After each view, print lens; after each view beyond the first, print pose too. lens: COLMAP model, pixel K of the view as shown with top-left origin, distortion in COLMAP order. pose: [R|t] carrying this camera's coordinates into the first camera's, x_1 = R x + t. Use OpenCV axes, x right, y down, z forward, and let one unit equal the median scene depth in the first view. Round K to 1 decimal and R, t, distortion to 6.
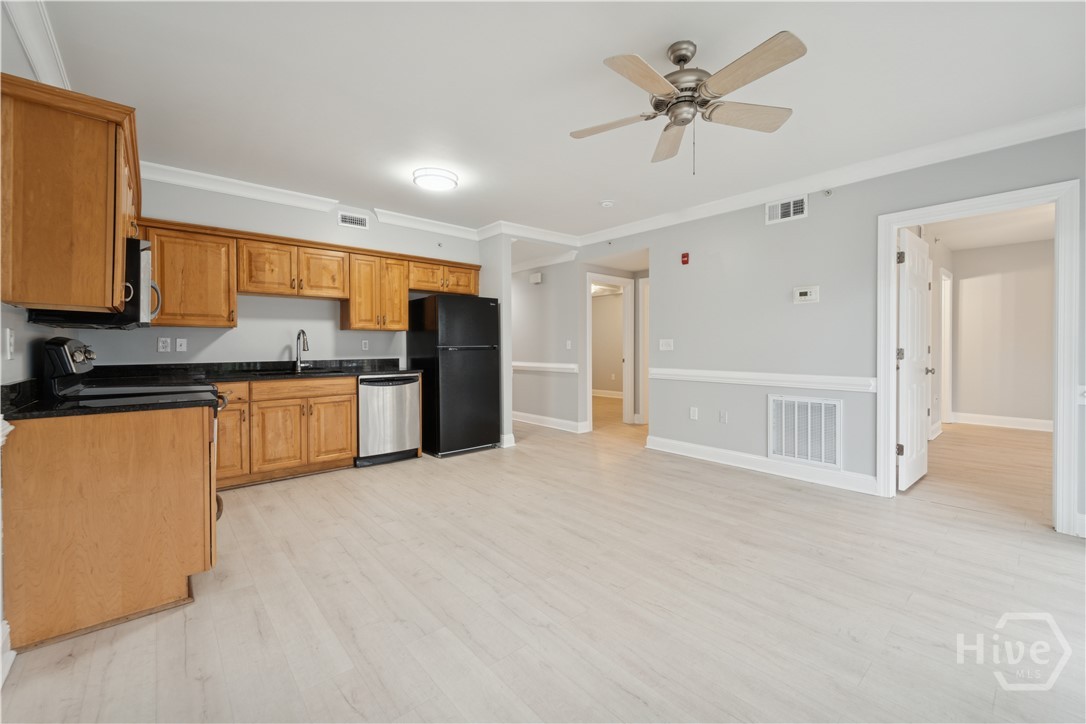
lens RADIAL K [[443.0, 0, 540.3], [0, 443.0, 351.1], [0, 0, 1]] dist [0.008122, -0.000368]
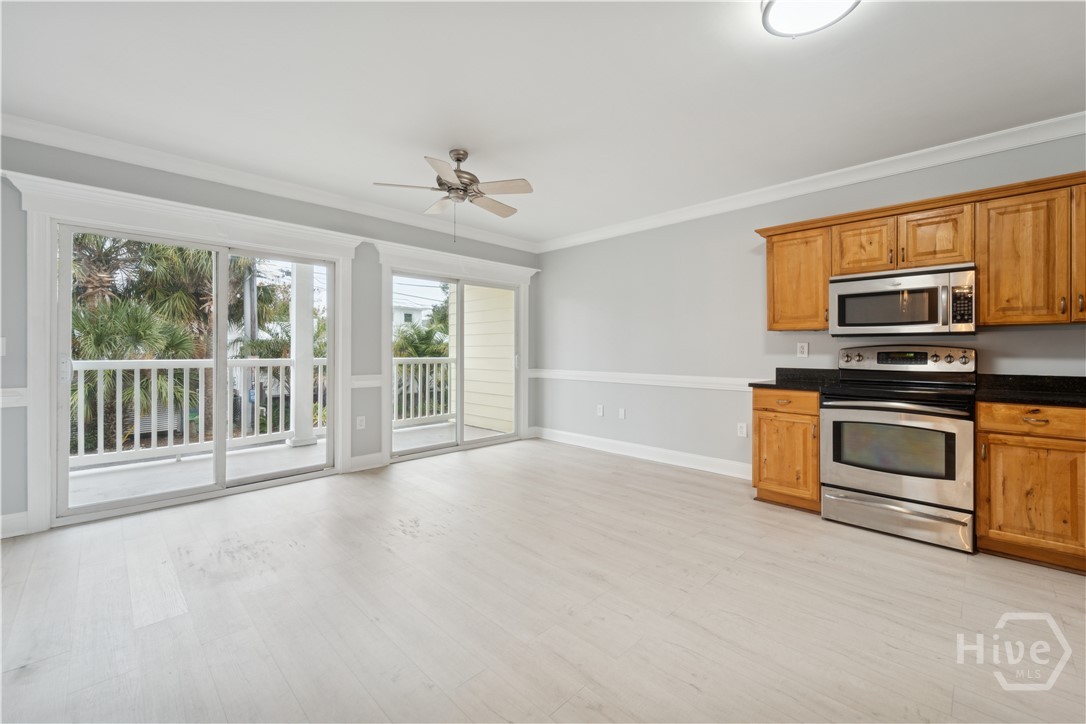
lens RADIAL K [[443.0, 0, 550.8], [0, 443.0, 346.1], [0, 0, 1]] dist [0.008122, -0.000368]
pose [[-0.995859, -0.002936, -0.090869, 0.078910], [-0.003094, 0.999994, 0.001599, -0.014498], [0.090864, 0.001873, -0.995862, 1.348620]]
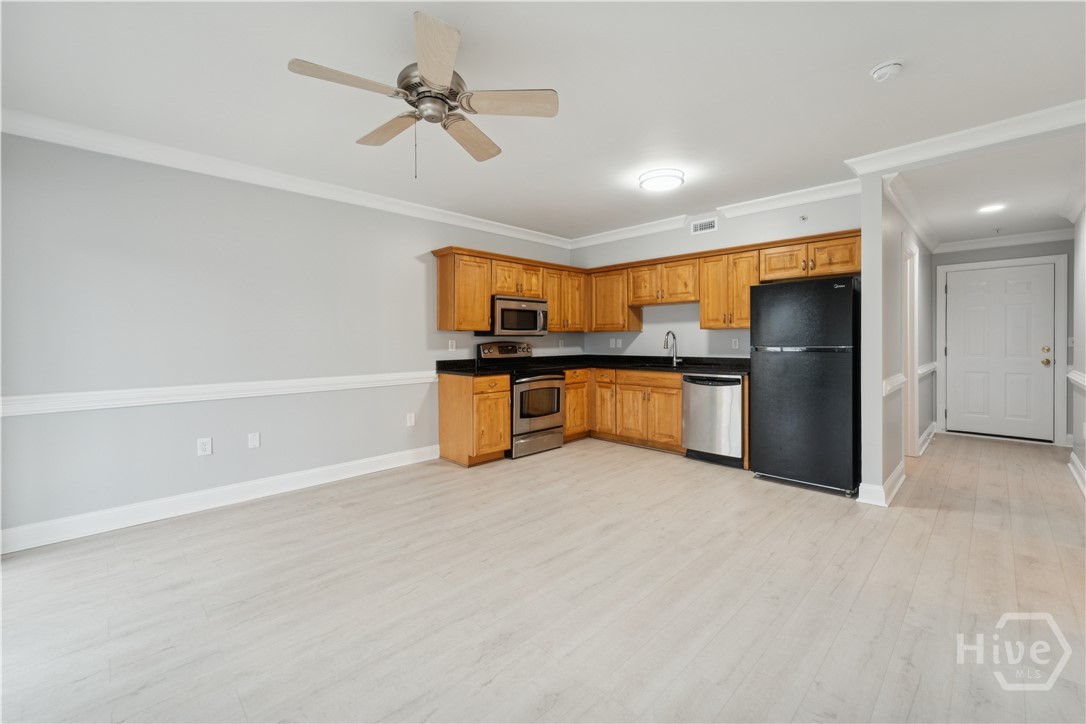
lens RADIAL K [[443.0, 0, 551.3], [0, 443.0, 342.2], [0, 0, 1]] dist [0.008122, -0.000368]
pose [[0.078736, 0.006991, -0.996871, 0.687894], [-0.006338, 0.999959, 0.006512, -0.025510], [0.996875, 0.005806, 0.078777, 0.629407]]
